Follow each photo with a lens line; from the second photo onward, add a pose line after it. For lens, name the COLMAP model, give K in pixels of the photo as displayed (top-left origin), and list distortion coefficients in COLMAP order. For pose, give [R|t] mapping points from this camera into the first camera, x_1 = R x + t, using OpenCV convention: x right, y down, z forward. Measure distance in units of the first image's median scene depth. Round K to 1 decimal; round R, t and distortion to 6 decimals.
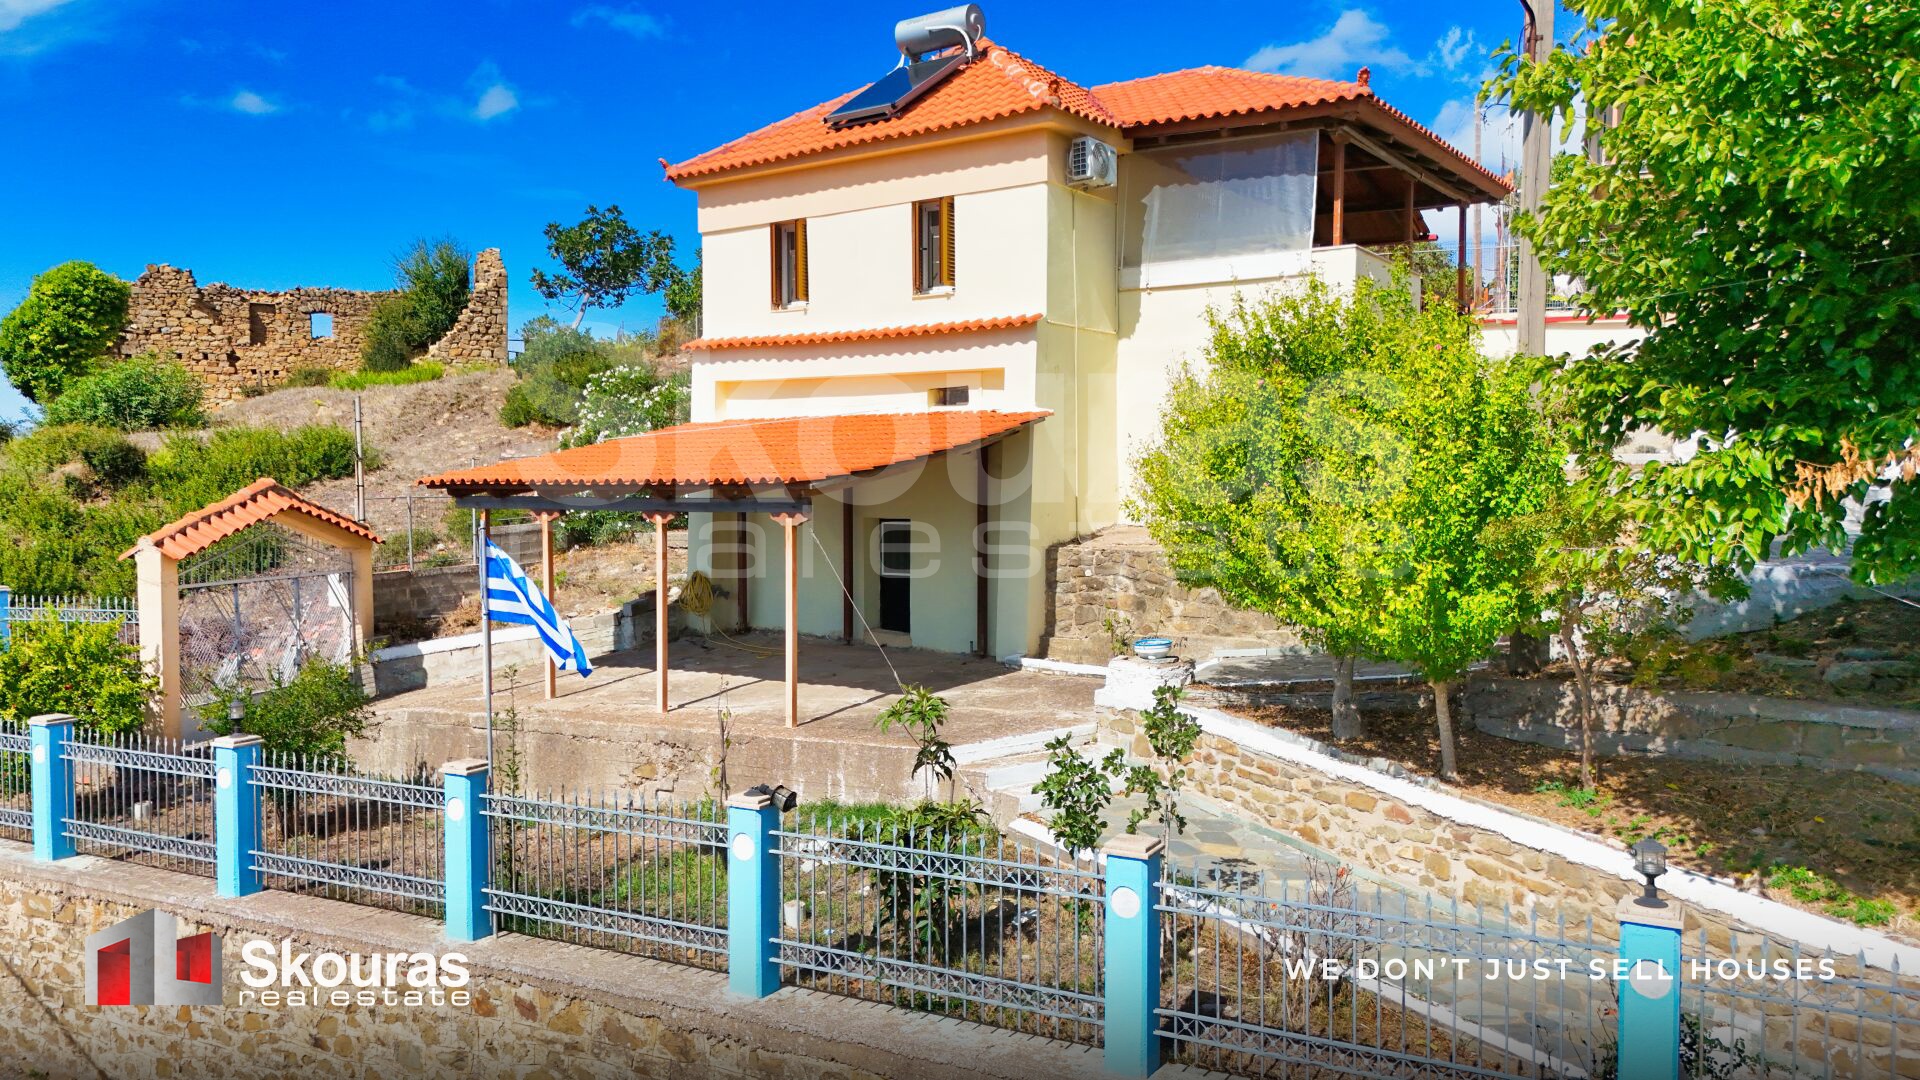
lens RADIAL K [[1426.2, 0, 960.0], [0, 1426.2, 540.0], [0, 0, 1]] dist [0.076728, -0.072694]
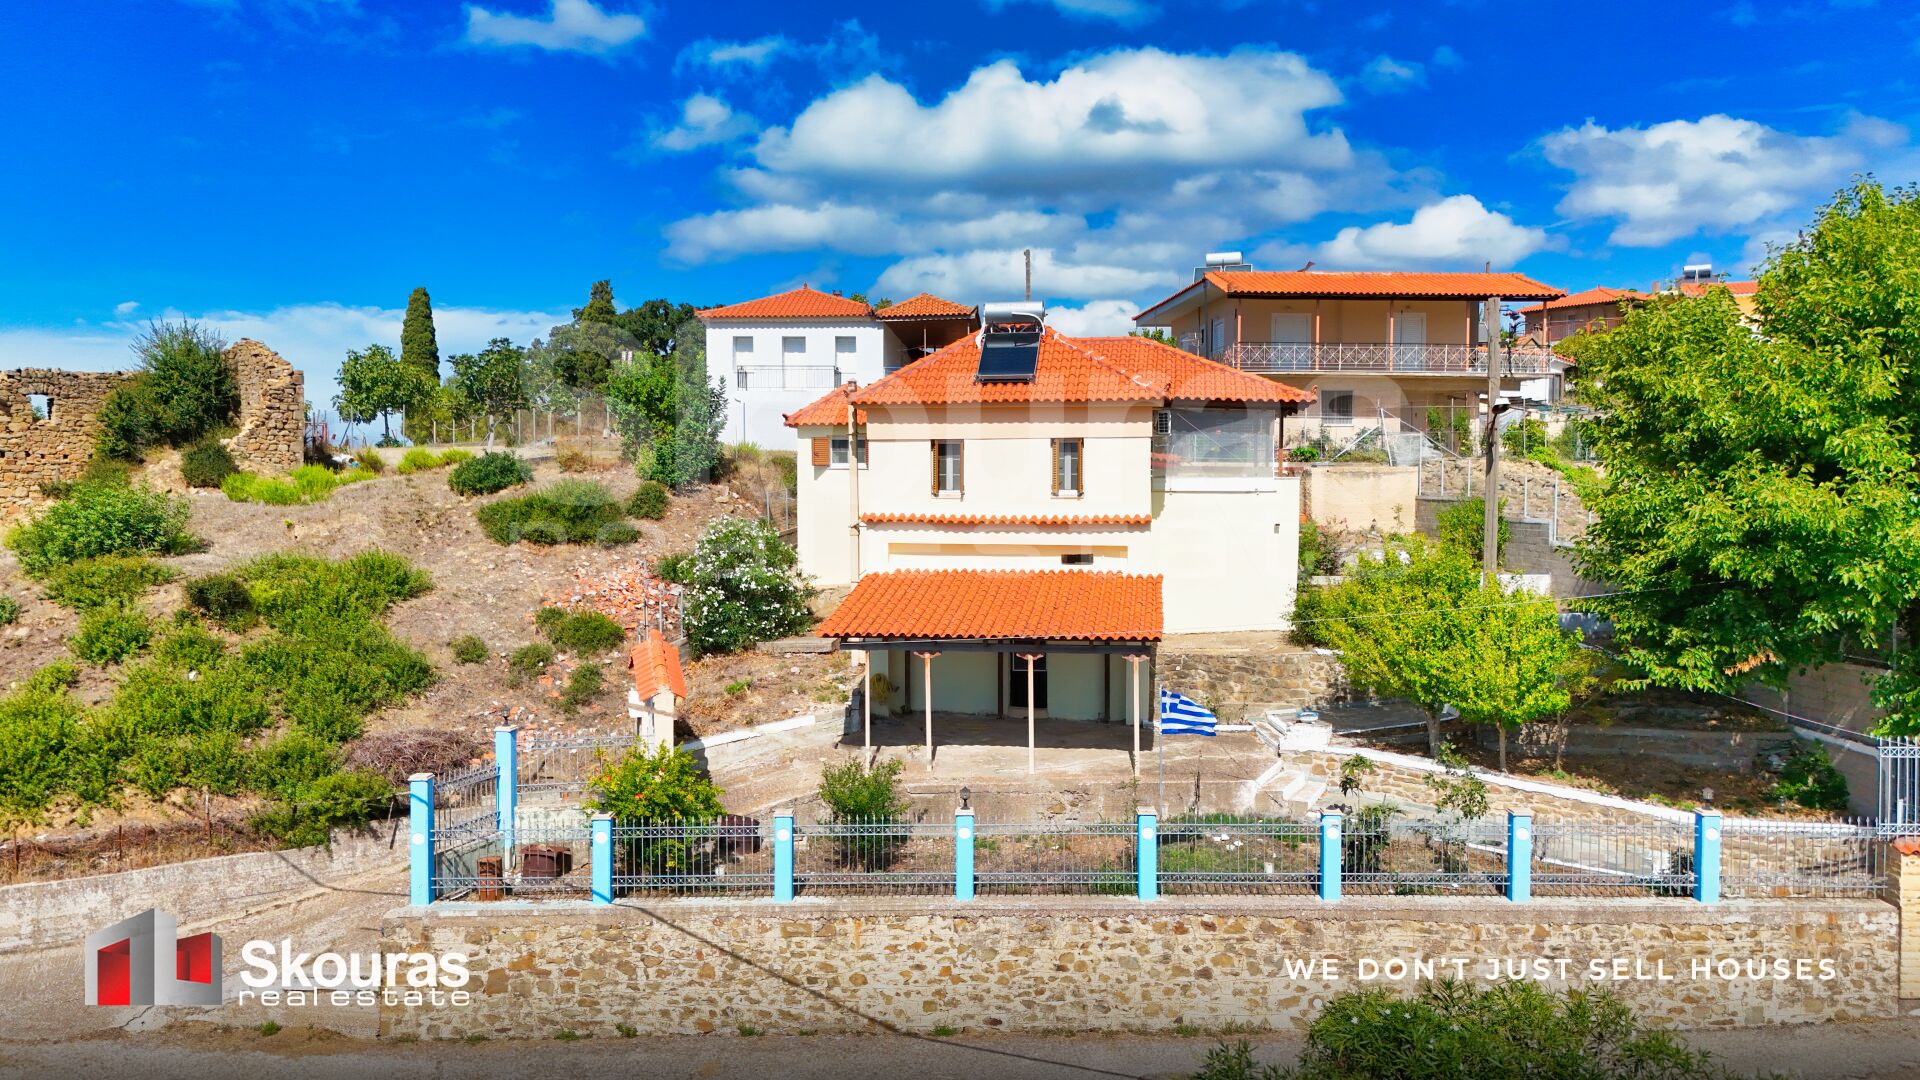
lens RADIAL K [[1426.2, 0, 960.0], [0, 1426.2, 540.0], [0, 0, 1]] dist [0.076728, -0.072694]
pose [[0.883791, -0.017923, 0.467539, -0.921361], [0.017608, 0.999832, 0.005045, -0.141041], [-0.467551, 0.003774, 0.883958, -0.375554]]
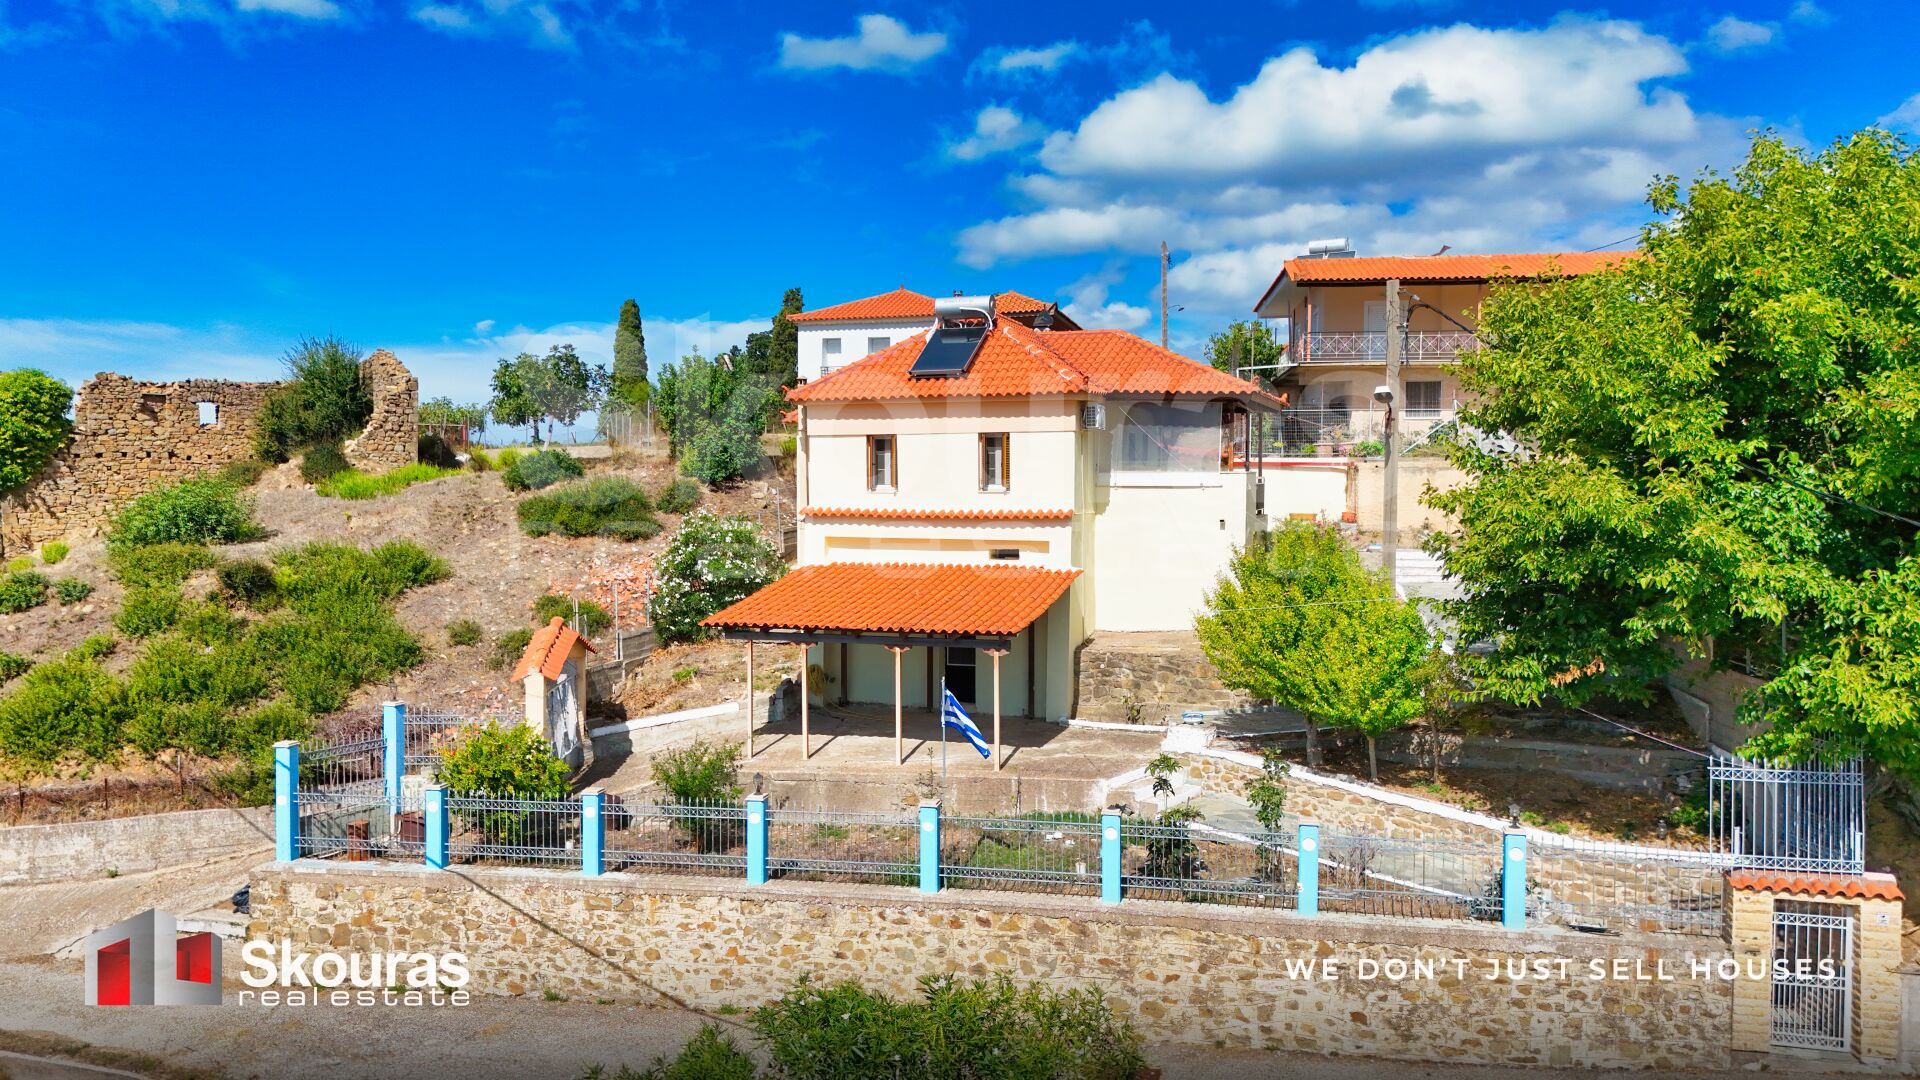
lens RADIAL K [[1426.2, 0, 960.0], [0, 1426.2, 540.0], [0, 0, 1]] dist [0.076728, -0.072694]
pose [[0.960158, -0.010191, 0.279272, -0.527370], [0.010247, 0.999947, 0.001260, -0.126591], [-0.279270, 0.001652, 0.960211, -0.545503]]
